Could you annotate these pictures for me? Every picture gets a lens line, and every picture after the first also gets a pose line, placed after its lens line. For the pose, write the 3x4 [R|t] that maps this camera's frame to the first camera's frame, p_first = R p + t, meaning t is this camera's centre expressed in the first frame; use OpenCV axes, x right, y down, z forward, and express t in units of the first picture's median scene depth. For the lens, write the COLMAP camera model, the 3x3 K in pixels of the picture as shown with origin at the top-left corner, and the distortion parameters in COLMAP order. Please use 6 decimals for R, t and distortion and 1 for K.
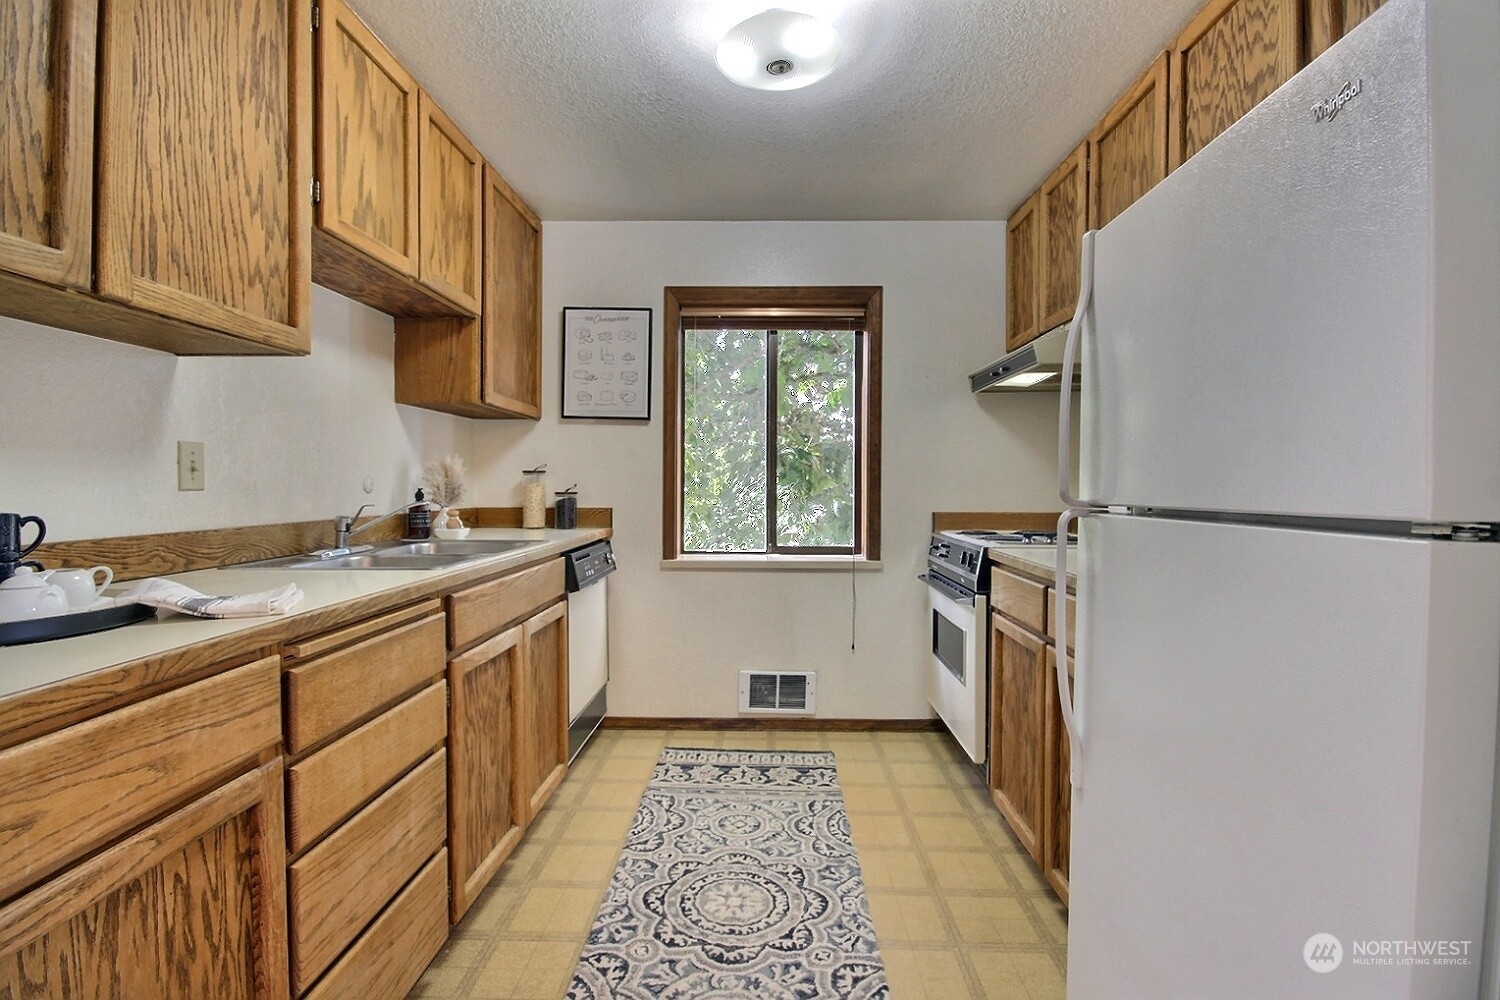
lens RADIAL K [[698.9, 0, 746.9], [0, 698.9, 493.7], [0, 0, 1]] dist [-0.000607, -0.004807]
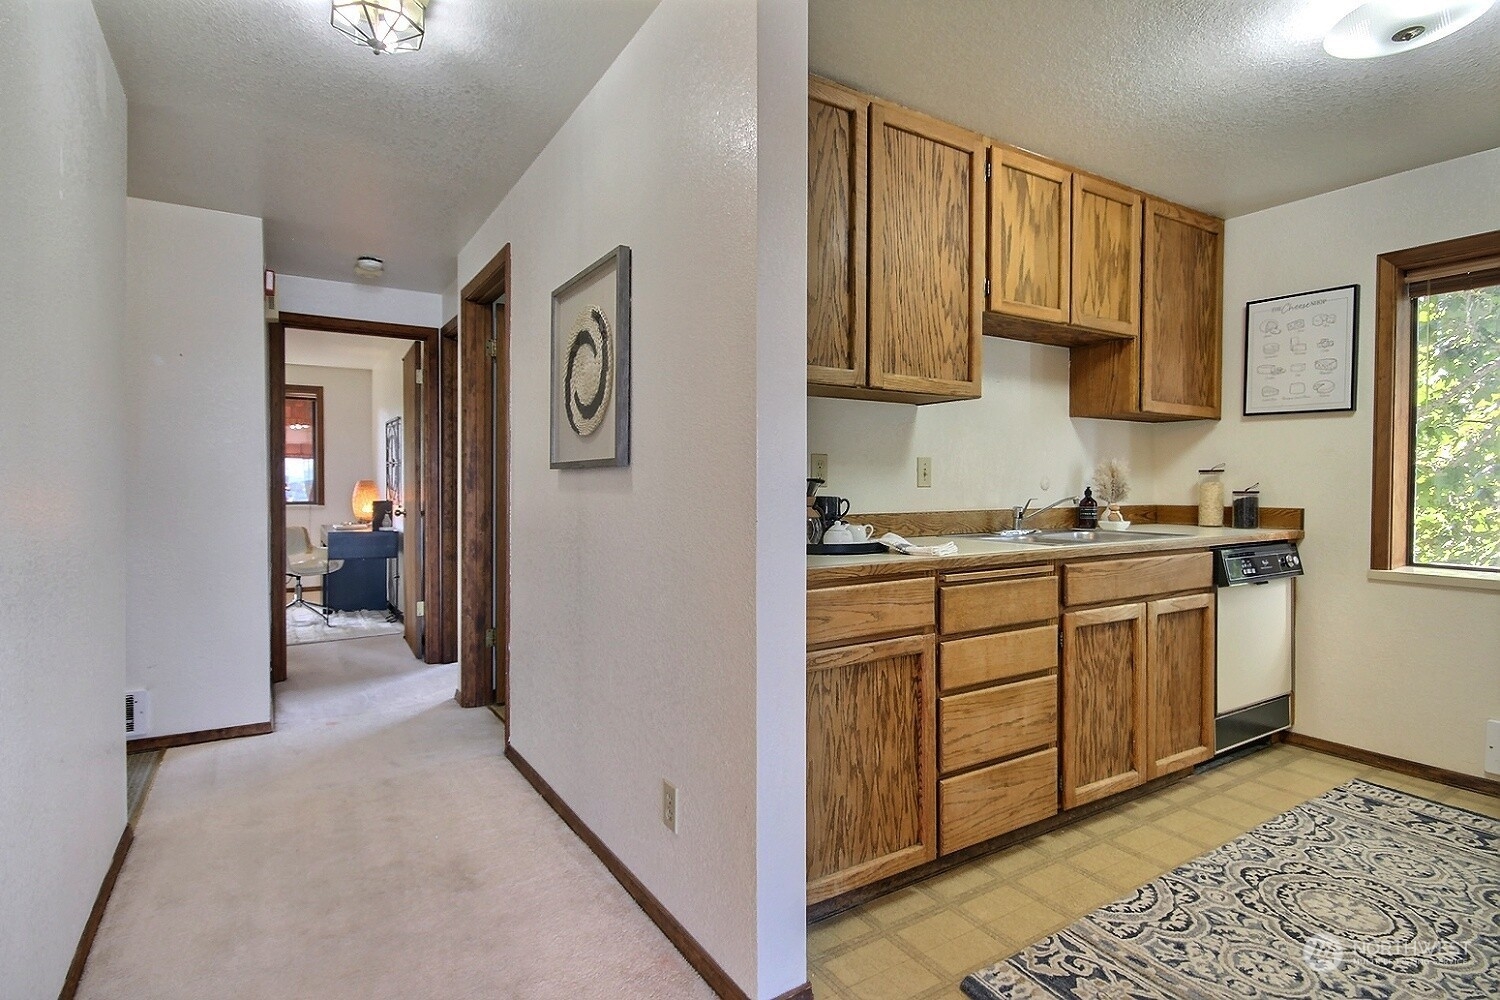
lens RADIAL K [[753.2, 0, 762.2], [0, 753.2, 493.9], [0, 0, 1]] dist [0.007216, -0.005565]
pose [[0.563770, 0.009616, -0.825876, 0.391275], [-0.010231, 0.999937, 0.004659, 0.005897], [0.825868, 0.005823, 0.563833, -0.267381]]
